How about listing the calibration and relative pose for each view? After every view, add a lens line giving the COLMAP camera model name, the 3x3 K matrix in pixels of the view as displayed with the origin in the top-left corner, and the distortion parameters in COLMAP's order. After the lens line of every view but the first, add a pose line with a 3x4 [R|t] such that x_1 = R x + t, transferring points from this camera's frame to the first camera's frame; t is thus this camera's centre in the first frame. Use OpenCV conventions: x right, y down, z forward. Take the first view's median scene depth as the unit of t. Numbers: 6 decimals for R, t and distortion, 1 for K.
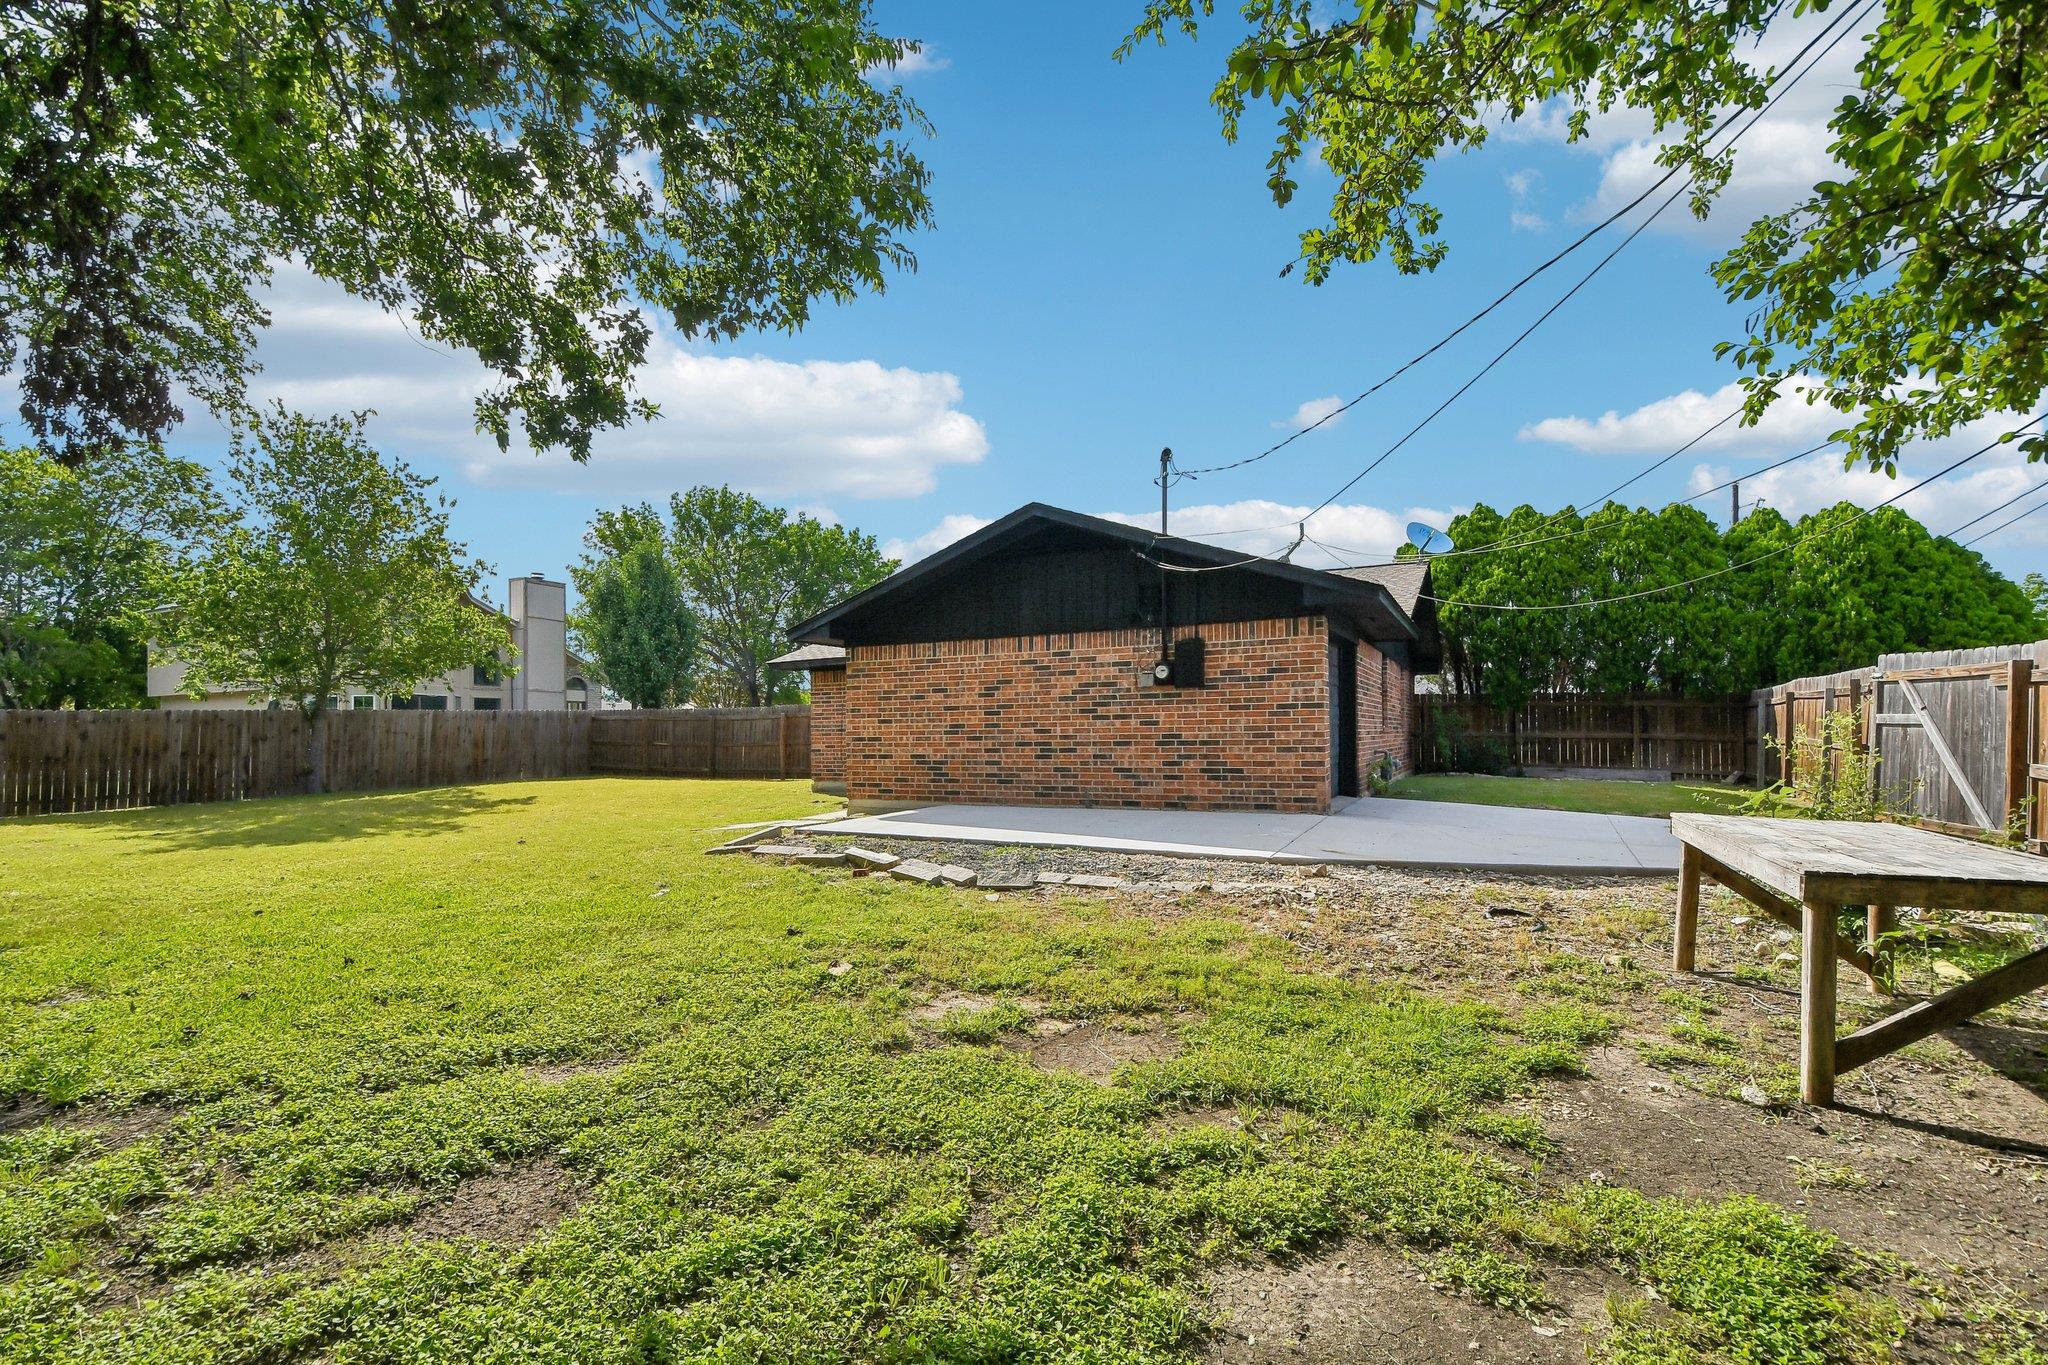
lens RADIAL K [[899.6, 0, 1021.8], [0, 899.6, 745.9], [0, 0, 1]] dist [0.003105, -0.005223]
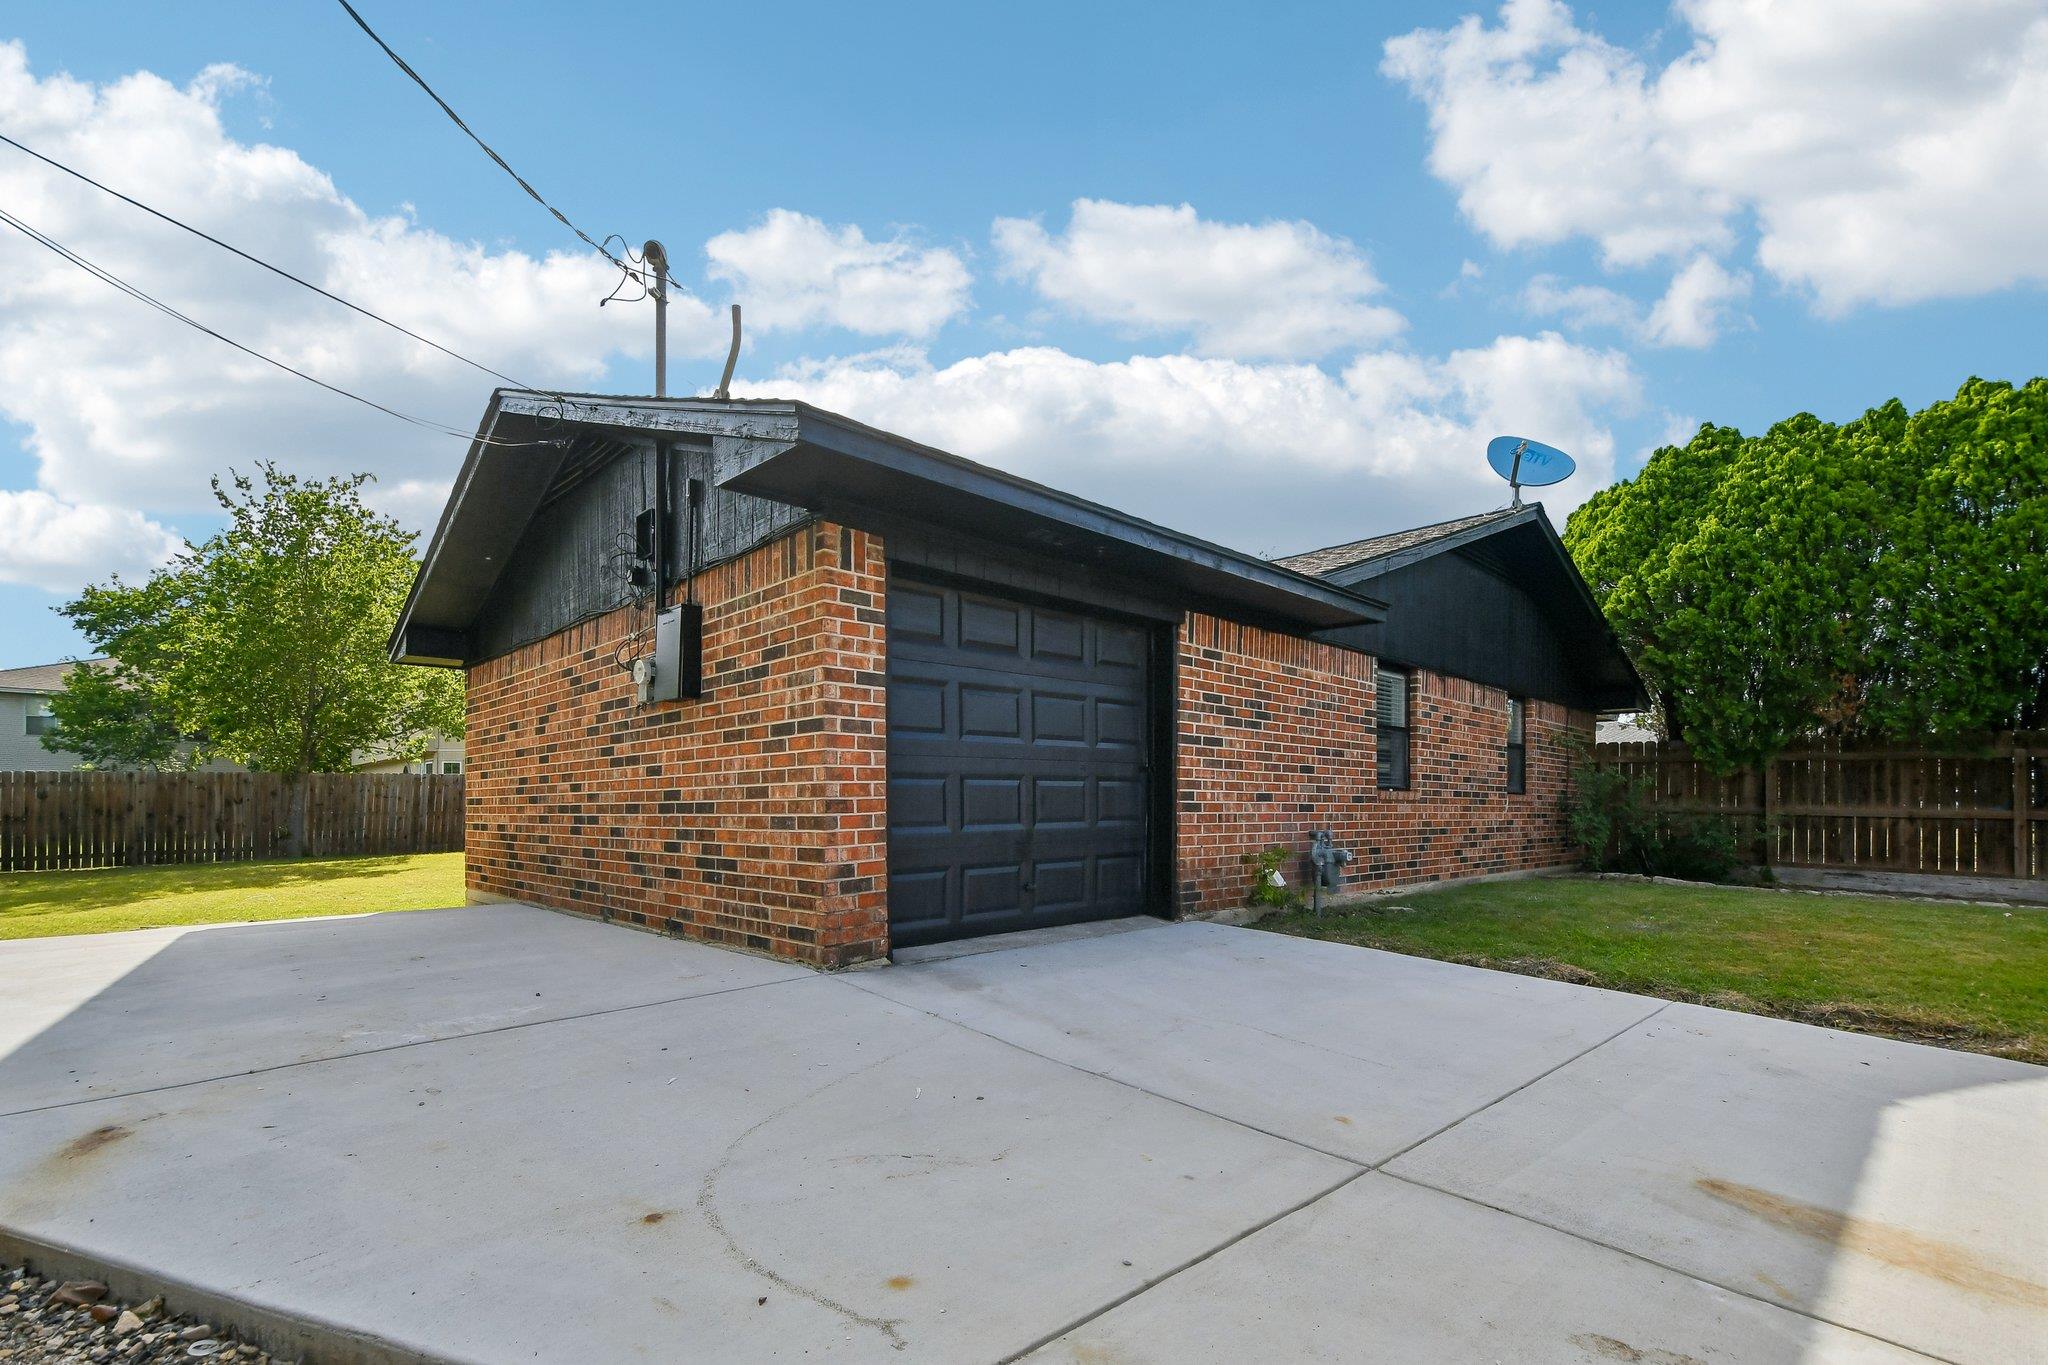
lens RADIAL K [[906.7, 0, 1024.3], [0, 906.7, 805.3], [0, 0, 1]] dist [0.001368, -0.000043]
pose [[0.947973, 0.008028, -0.318251, 0.506538], [-0.013610, 0.999790, -0.015320, 0.000469], [0.318061, 0.018854, 0.947883, 0.539118]]
